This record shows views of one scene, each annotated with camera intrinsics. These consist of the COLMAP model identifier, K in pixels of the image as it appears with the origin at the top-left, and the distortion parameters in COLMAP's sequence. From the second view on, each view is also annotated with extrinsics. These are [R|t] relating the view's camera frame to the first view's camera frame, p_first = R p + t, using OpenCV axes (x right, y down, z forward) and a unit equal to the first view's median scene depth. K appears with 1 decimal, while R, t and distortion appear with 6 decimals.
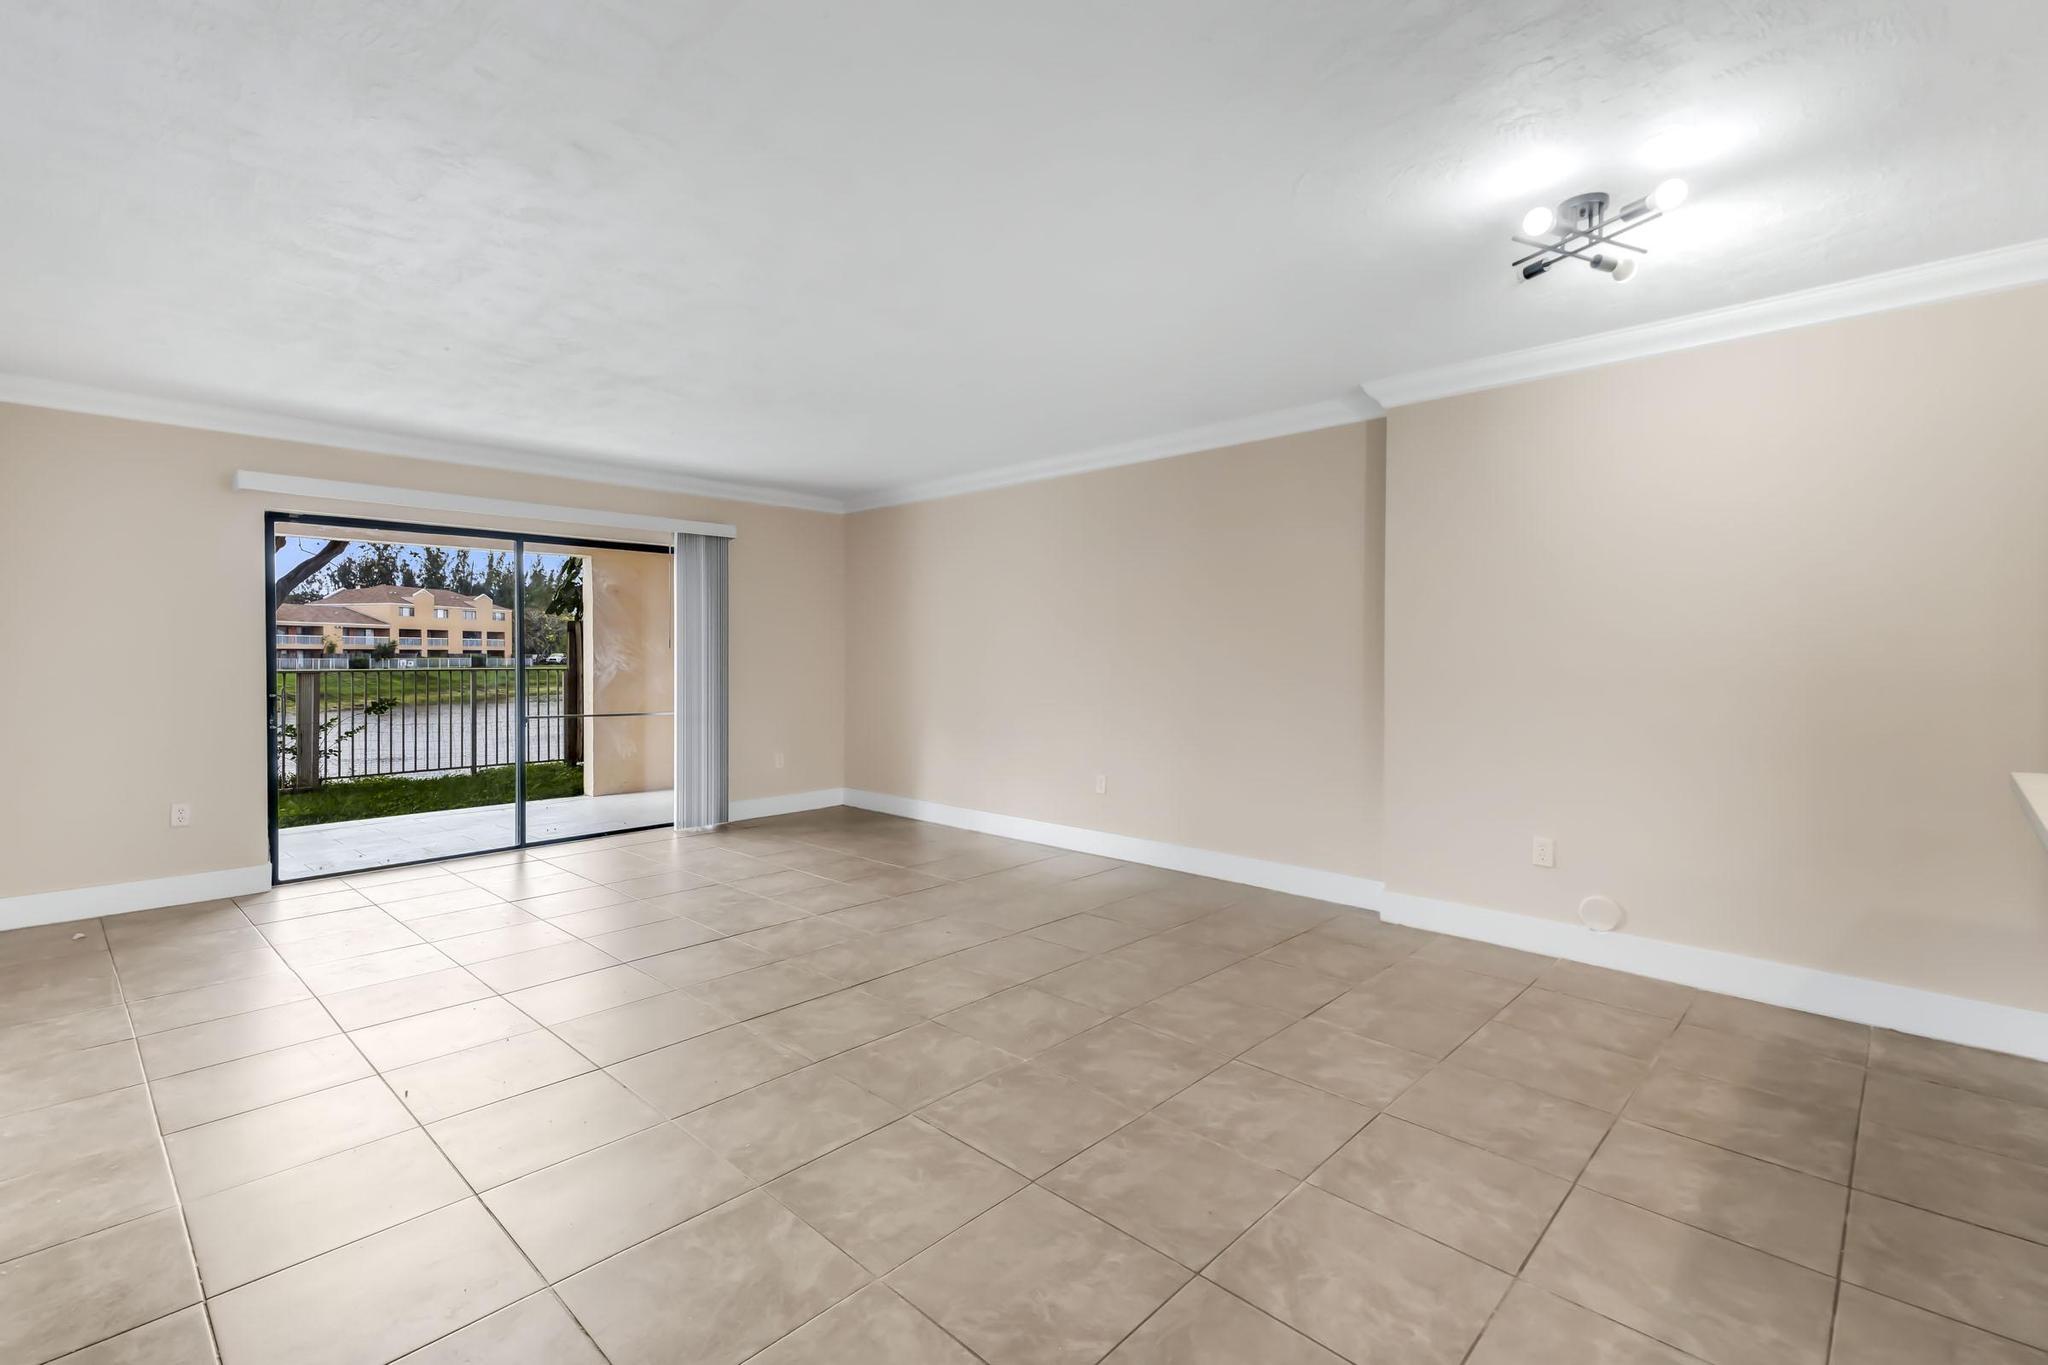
lens RADIAL K [[913.3, 0, 1017.1], [0, 913.3, 662.2], [0, 0, 1]] dist [0.023722, -0.000234]
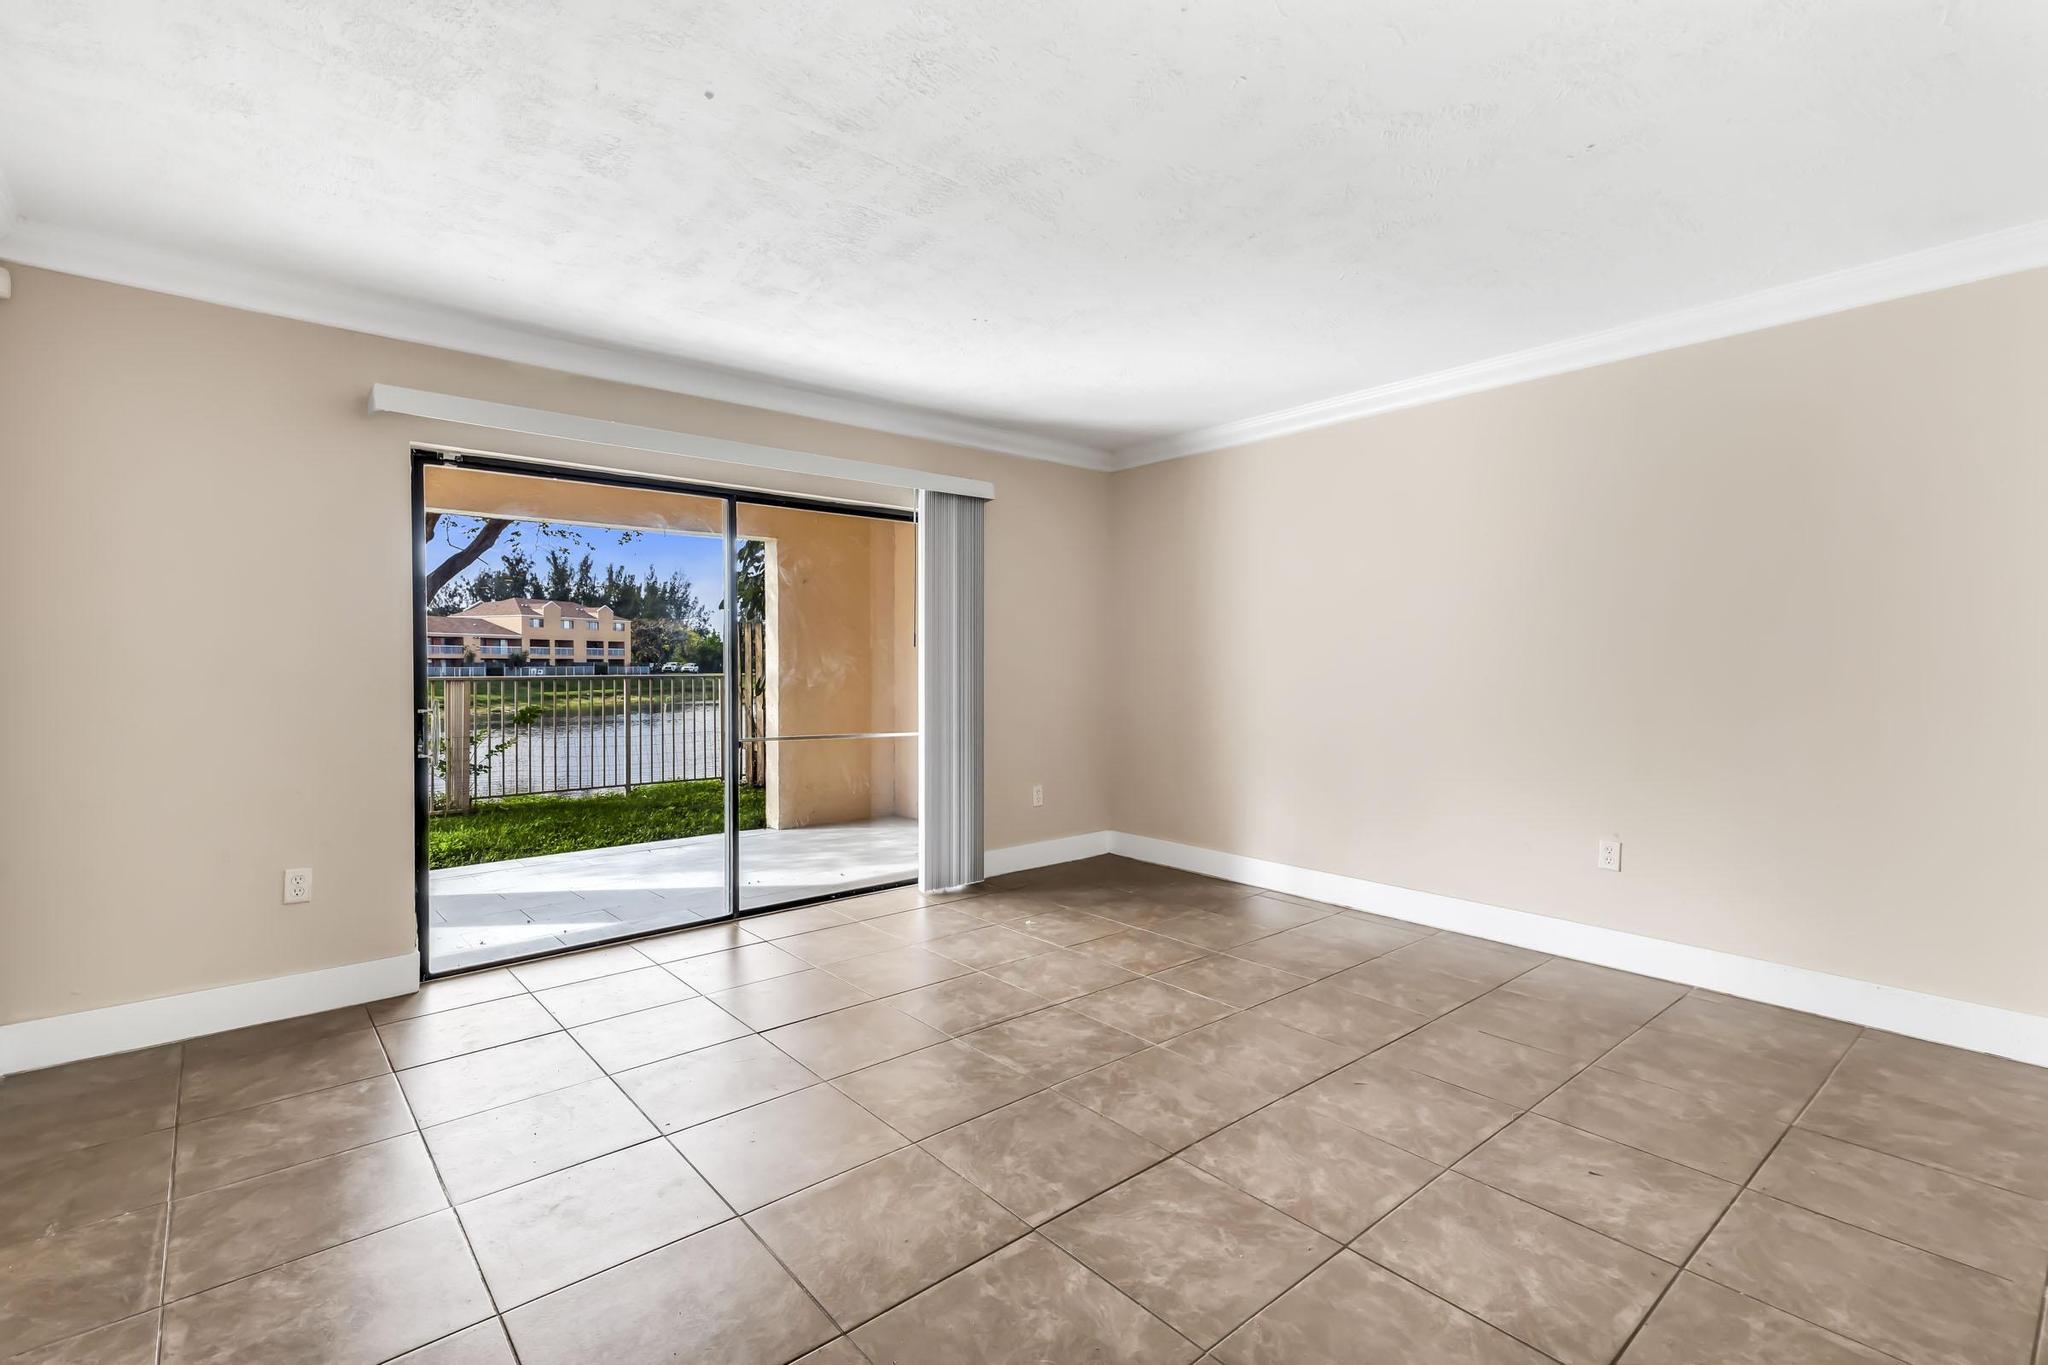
lens RADIAL K [[915.6, 0, 1017.1], [0, 915.6, 671.5], [0, 0, 1]] dist [0.029407, 0.000374]
pose [[0.994576, 0.000392, -0.104010, -0.238299], [-0.000318, 1.000000, 0.000727, 0.004443], [0.104010, -0.000690, 0.994576, 0.294888]]
